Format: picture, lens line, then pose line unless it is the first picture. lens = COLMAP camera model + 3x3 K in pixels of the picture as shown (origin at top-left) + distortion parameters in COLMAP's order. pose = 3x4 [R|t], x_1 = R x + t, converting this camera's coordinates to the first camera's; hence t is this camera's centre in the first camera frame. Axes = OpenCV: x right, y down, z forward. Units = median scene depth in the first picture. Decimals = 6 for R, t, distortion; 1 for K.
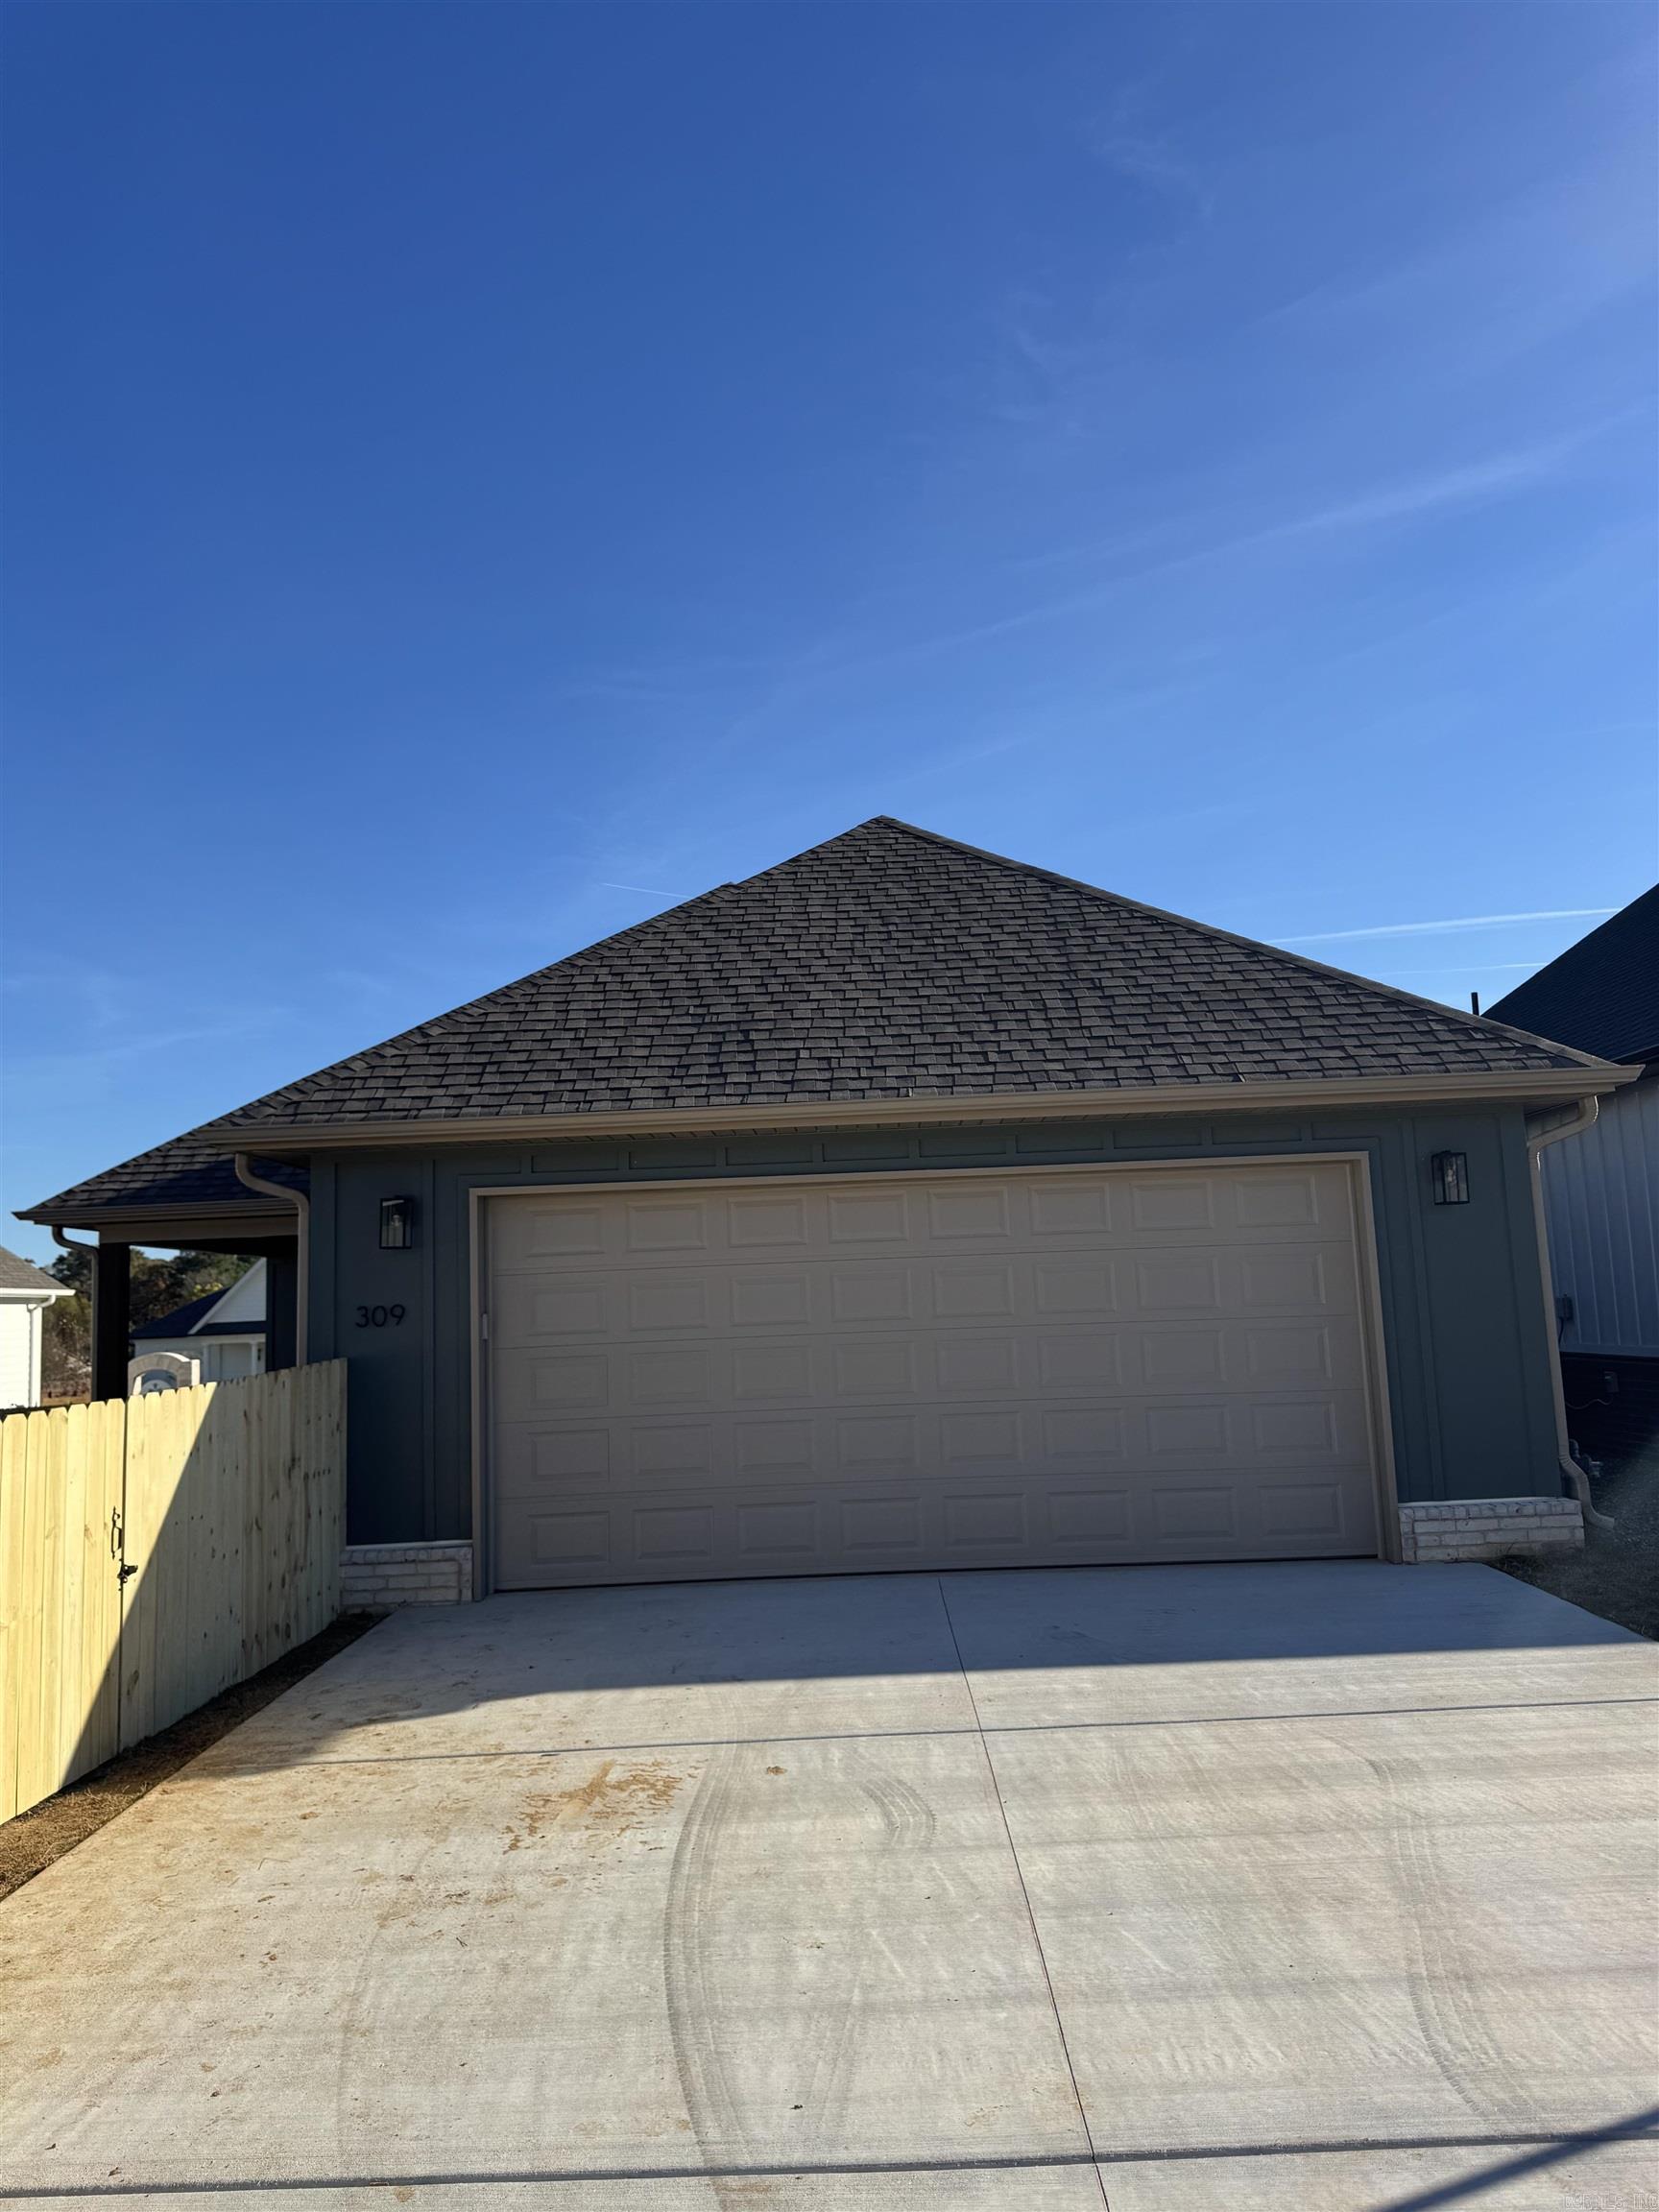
lens RADIAL K [[1580.0, 0, 829.5], [0, 1580.0, 1106.0], [0, 0, 1]] dist [0.001897, -0.001785]
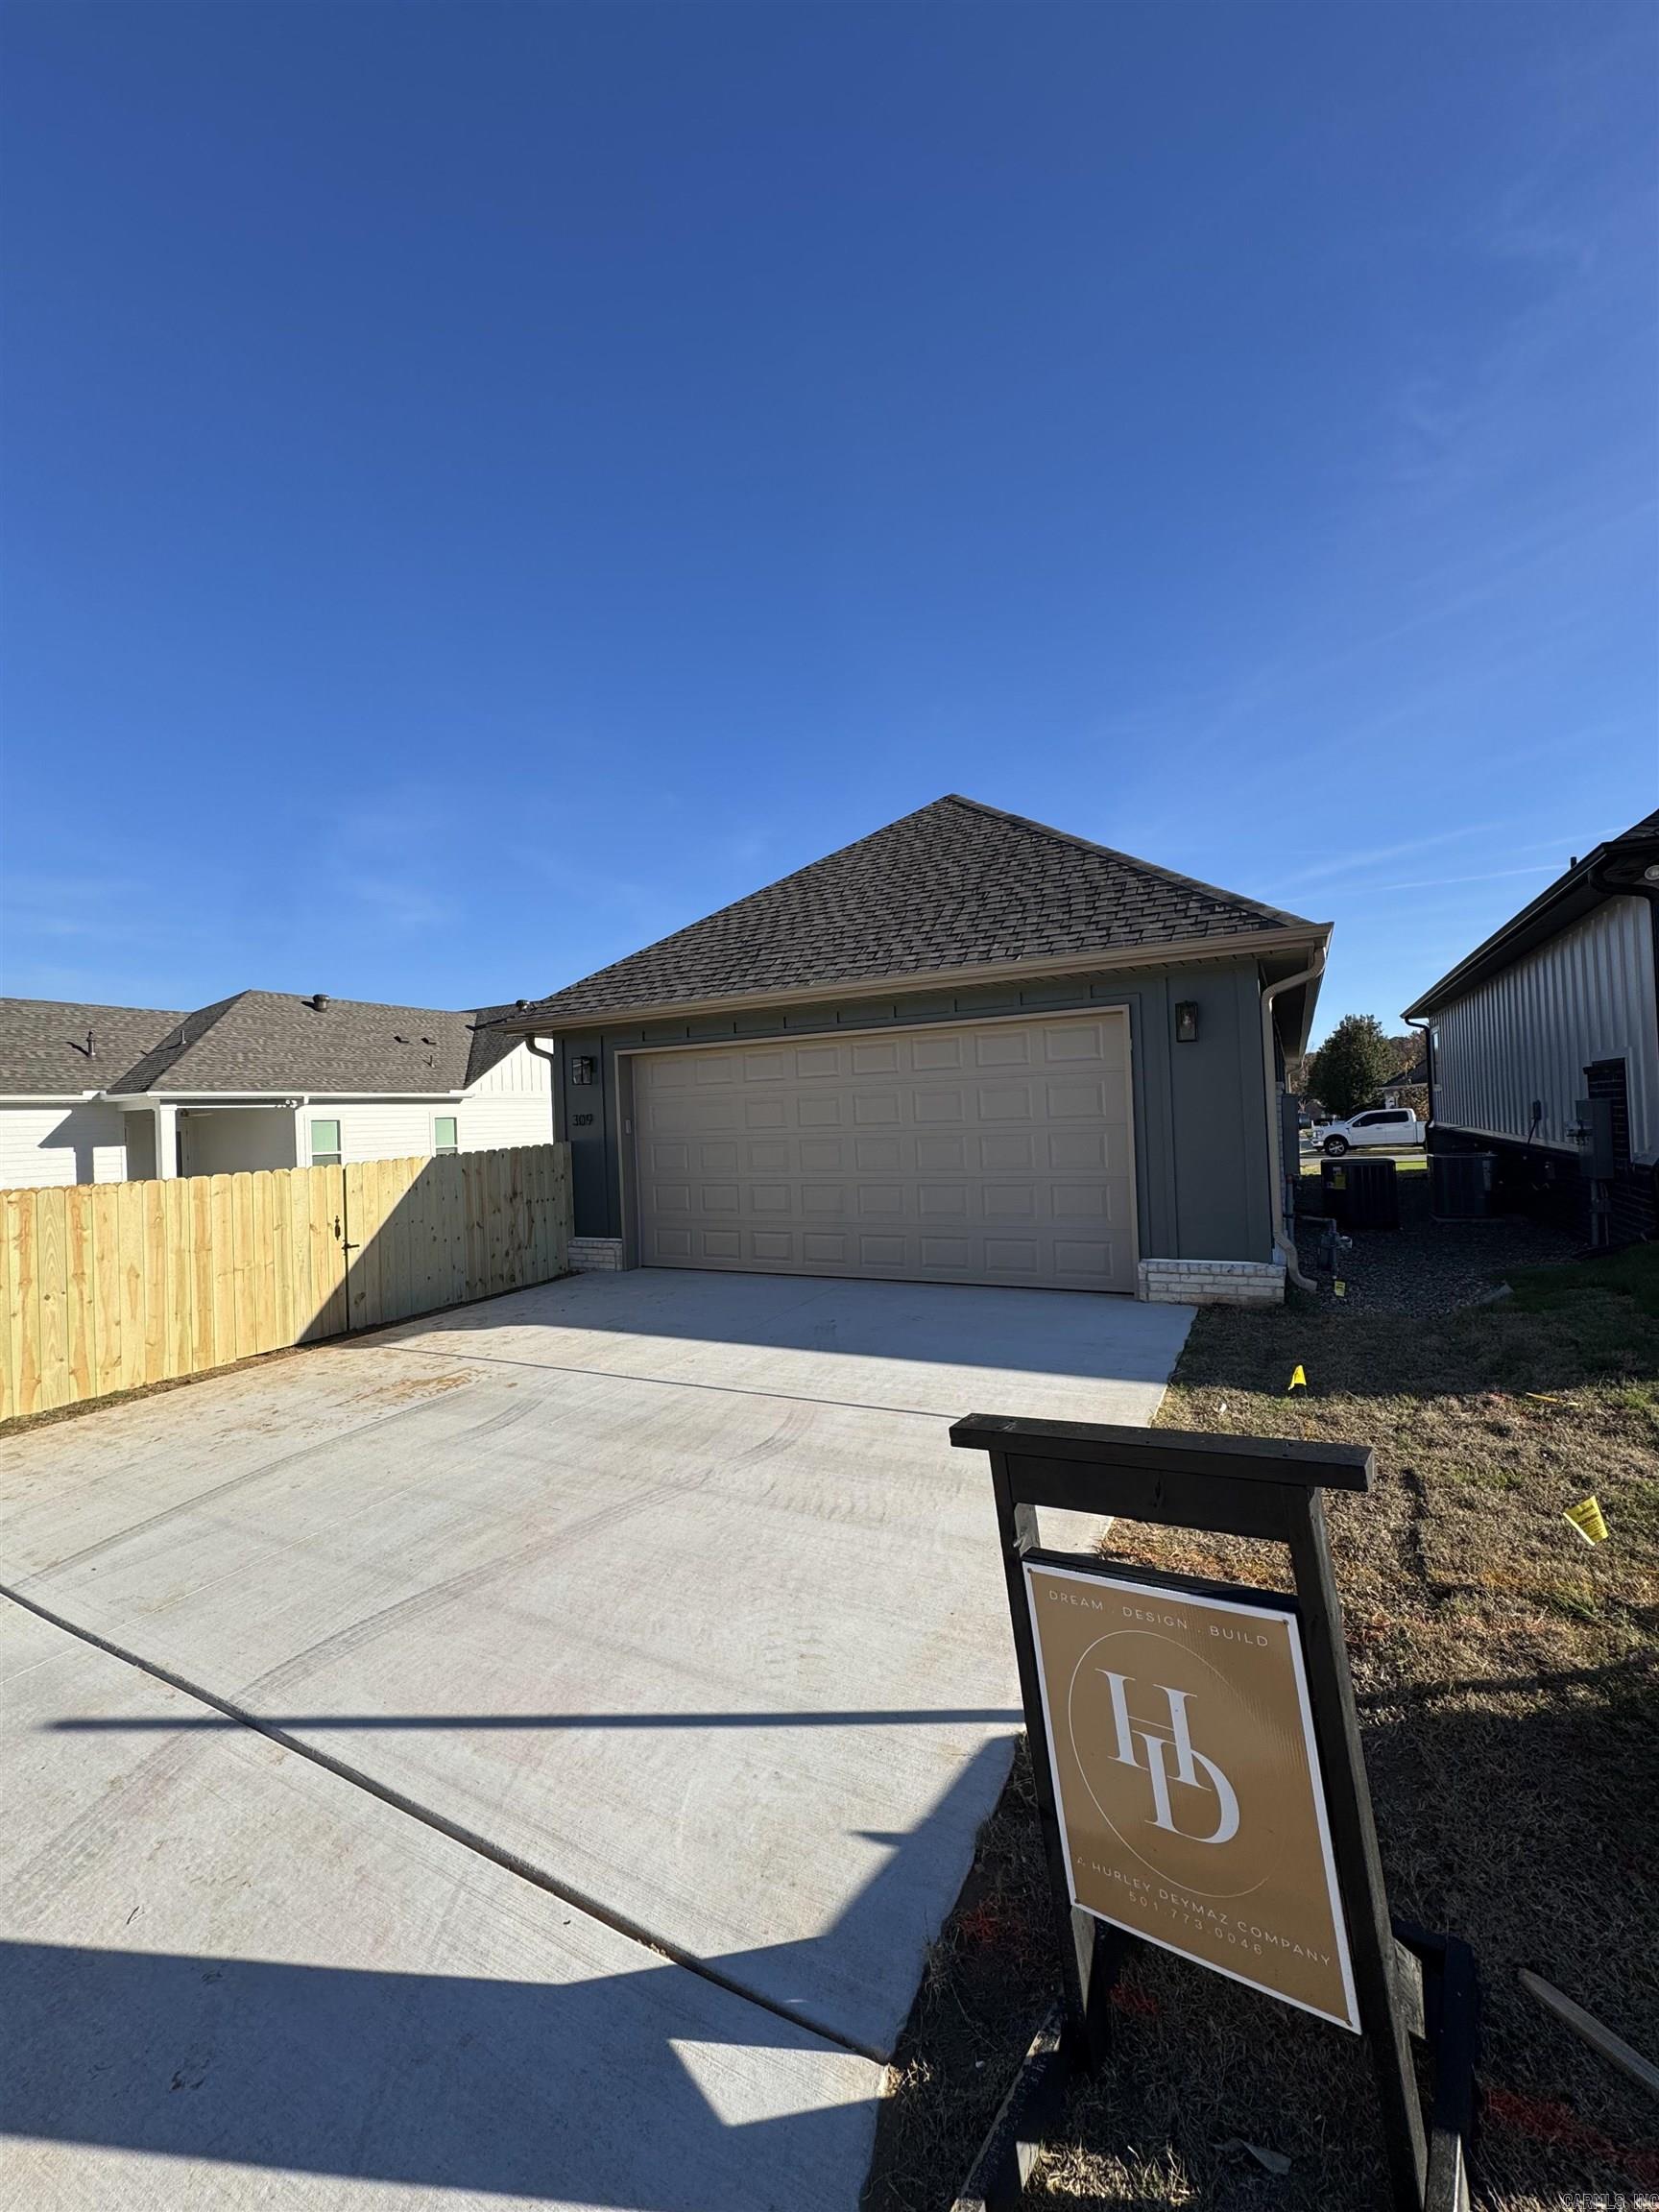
lens RADIAL K [[878.7, 0, 832.0], [0, 878.7, 1108.0], [0, 0, 1]] dist [-0.003201, 0.000500]
pose [[0.889502, 0.000304, -0.456932, 0.477422], [0.062126, 0.990633, 0.121597, 0.010082], [0.452689, -0.136548, 0.881151, 0.219466]]
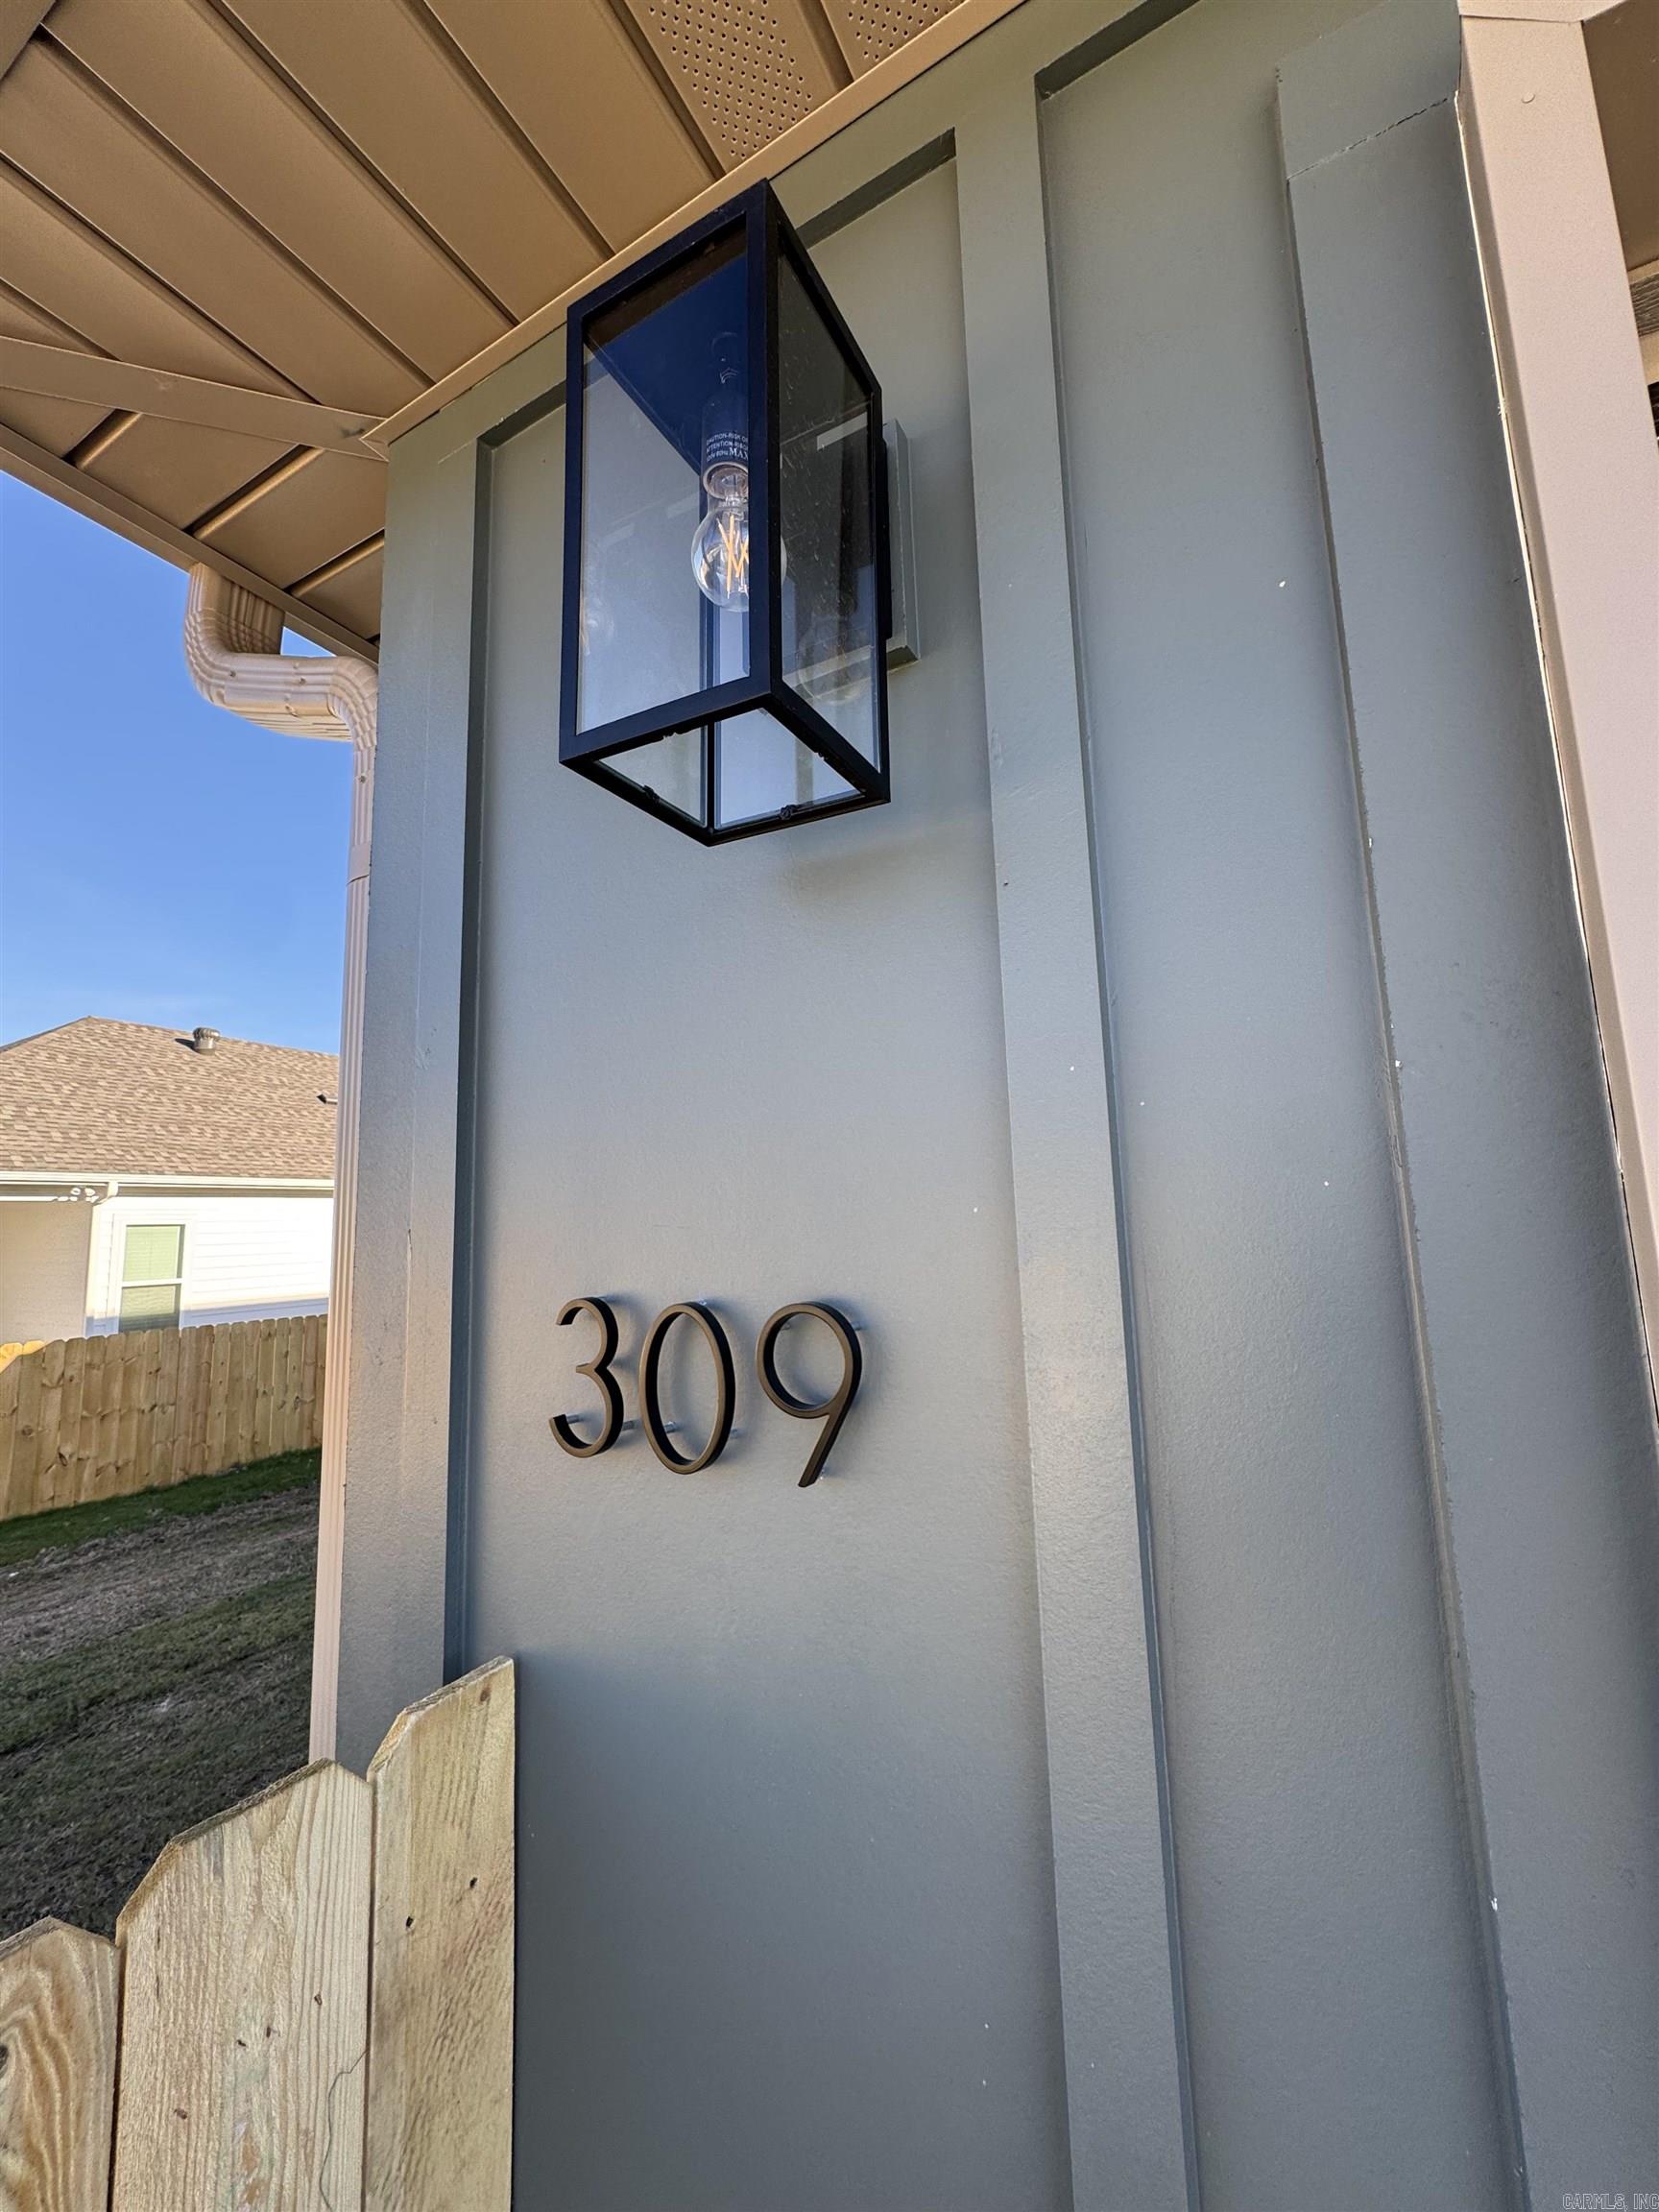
lens RADIAL K [[878.7, 0, 832.0], [0, 878.7, 1108.0], [0, 0, 1]] dist [-0.003201, 0.000500]
pose [[0.882363, -0.045007, -0.468413, -0.249352], [0.053482, 0.998557, 0.004800, 0.114746], [0.467521, -0.029287, 0.883497, 0.977725]]
